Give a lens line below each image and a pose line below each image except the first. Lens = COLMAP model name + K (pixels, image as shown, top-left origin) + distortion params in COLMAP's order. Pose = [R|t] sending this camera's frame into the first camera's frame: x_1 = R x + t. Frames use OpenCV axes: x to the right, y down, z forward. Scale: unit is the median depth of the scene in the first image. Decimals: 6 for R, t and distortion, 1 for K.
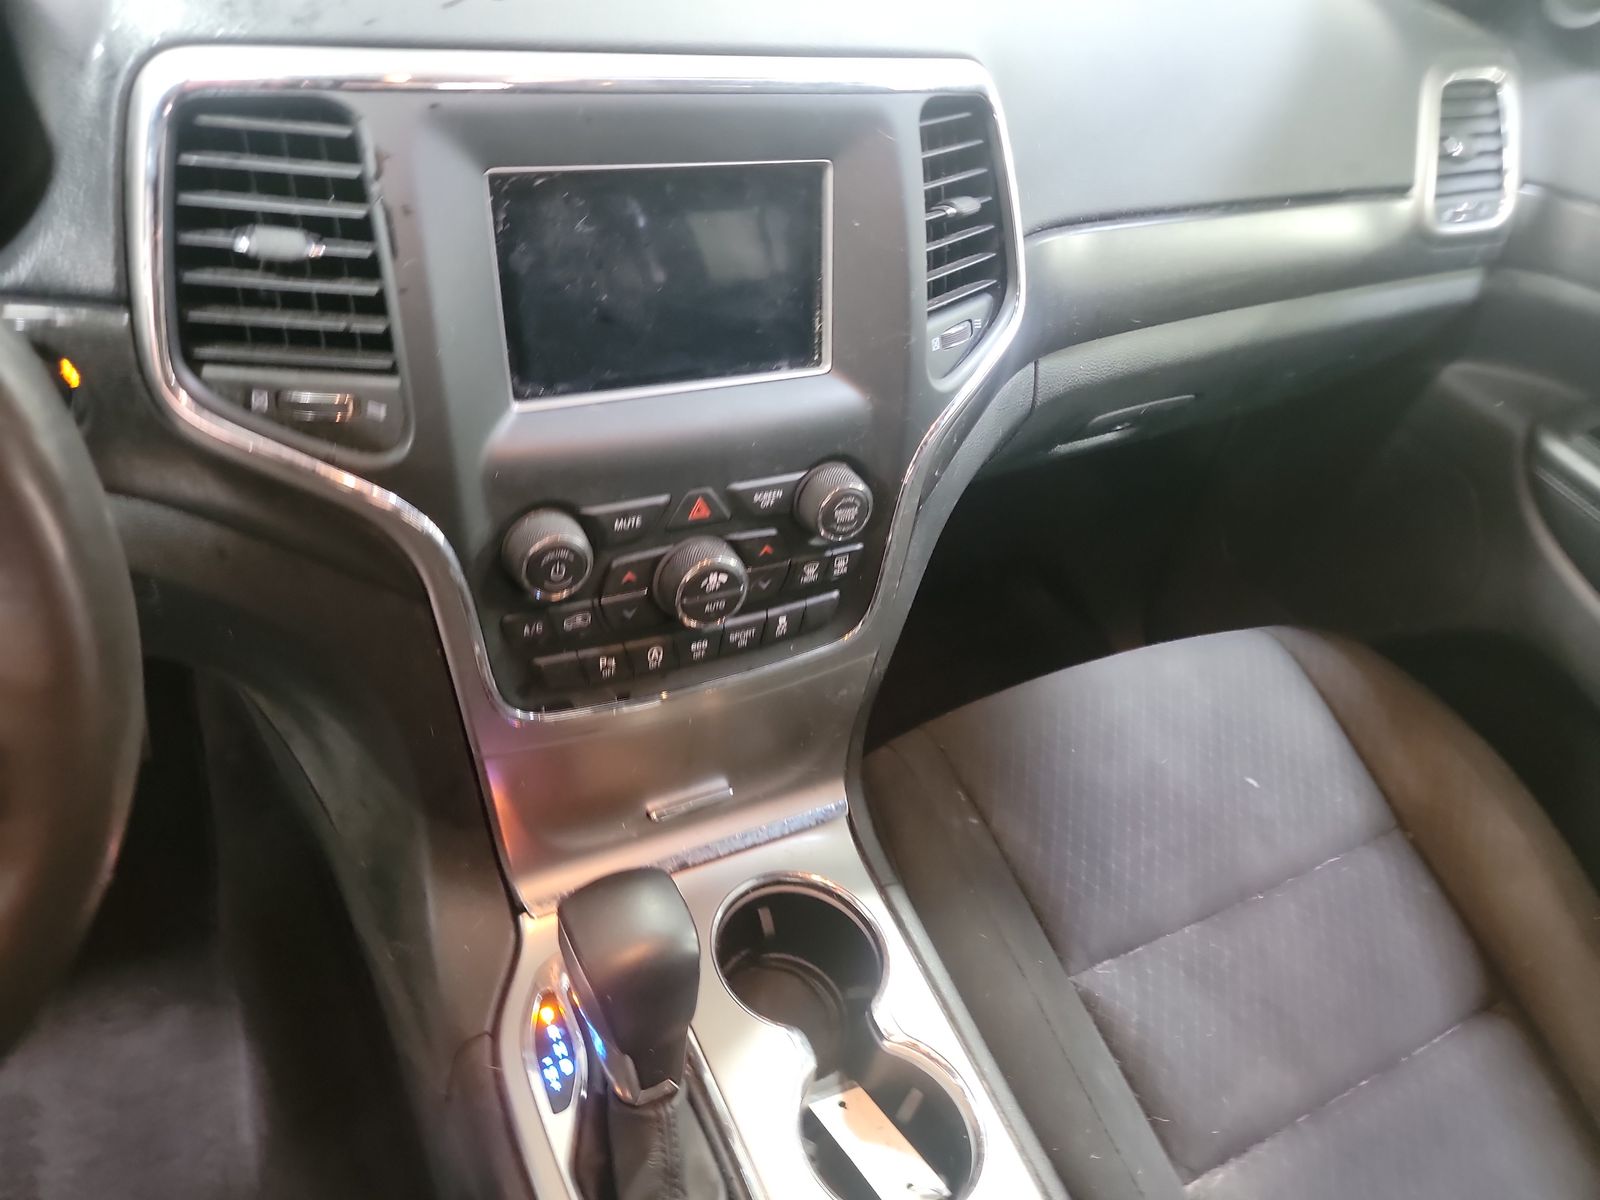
lens RADIAL K [[1122.6, 0, 796.1], [0, 1122.6, 601.9], [0, 0, 1]] dist [-0.006139, -0.002999]
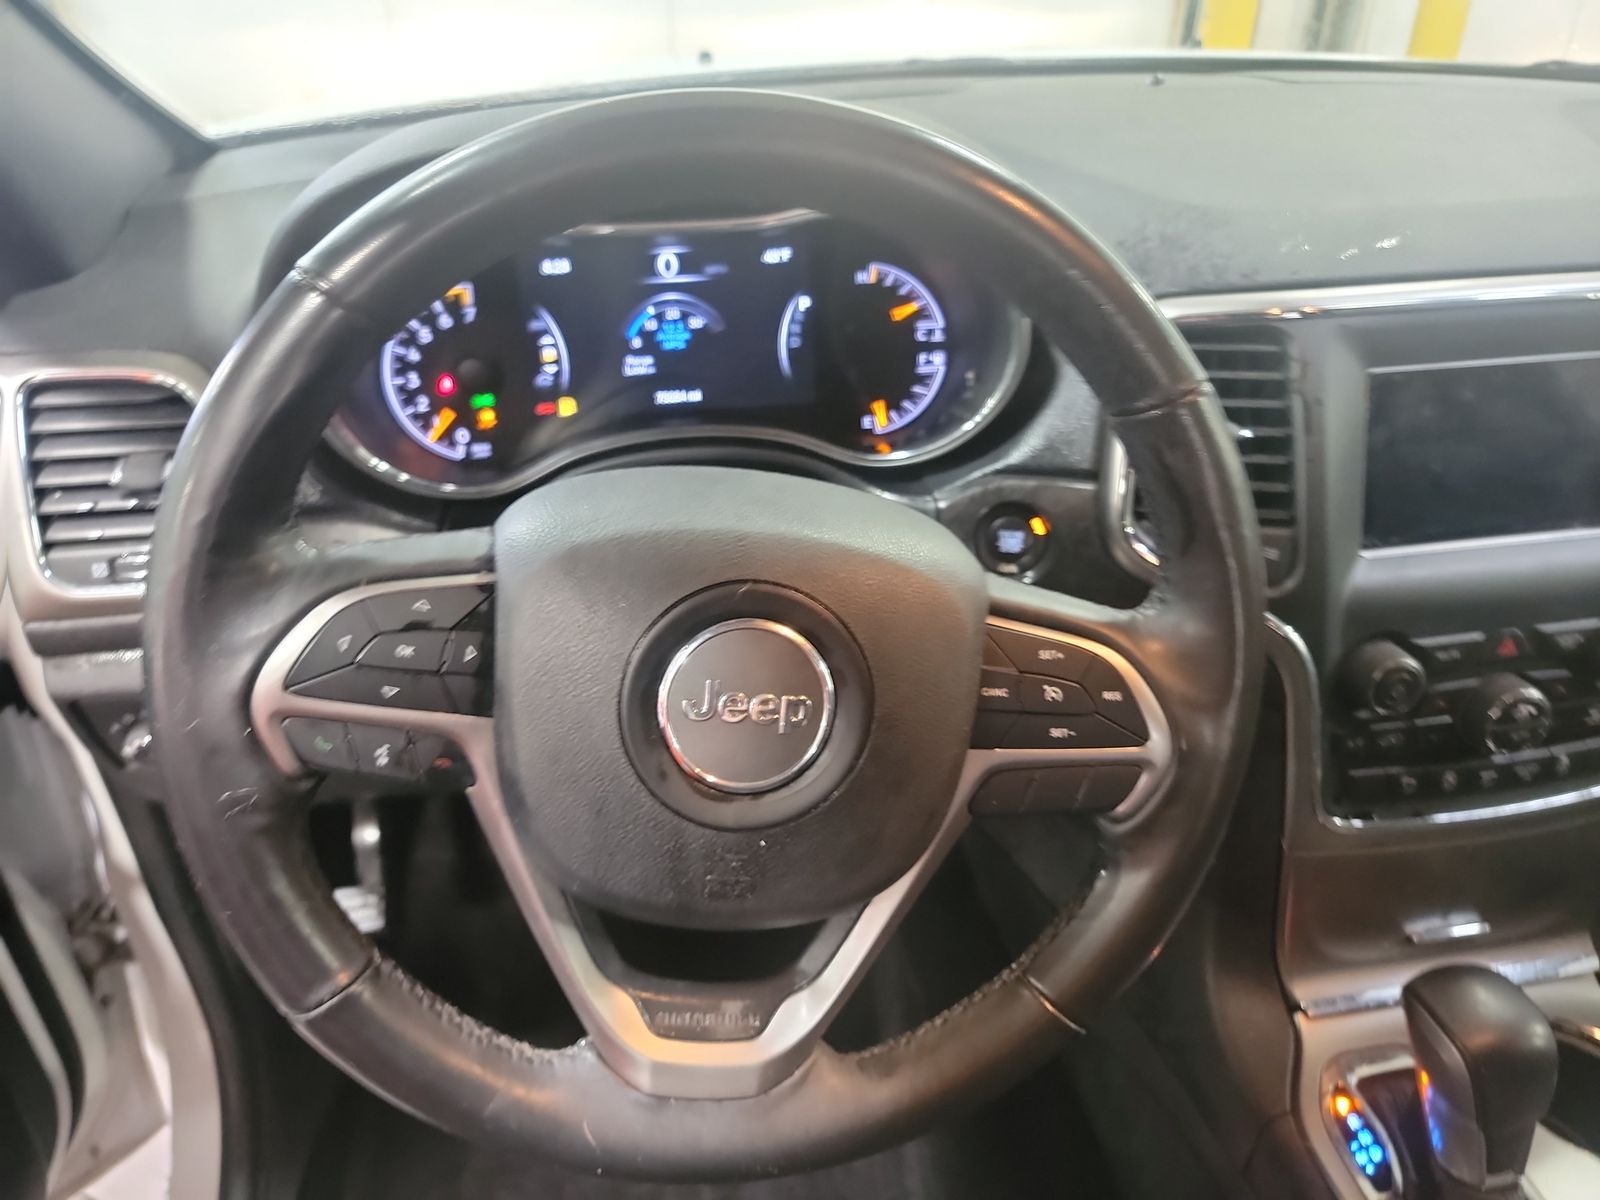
lens RADIAL K [[1122.6, 0, 800.9], [0, 1122.6, 593.6], [0, 0, 1]] dist [-0.006139, -0.002999]
pose [[0.936299, 0.006886, -0.351137, -0.366477], [-0.077310, 0.979325, -0.186940, 0.135014], [0.342590, 0.202178, 0.917473, -0.305983]]
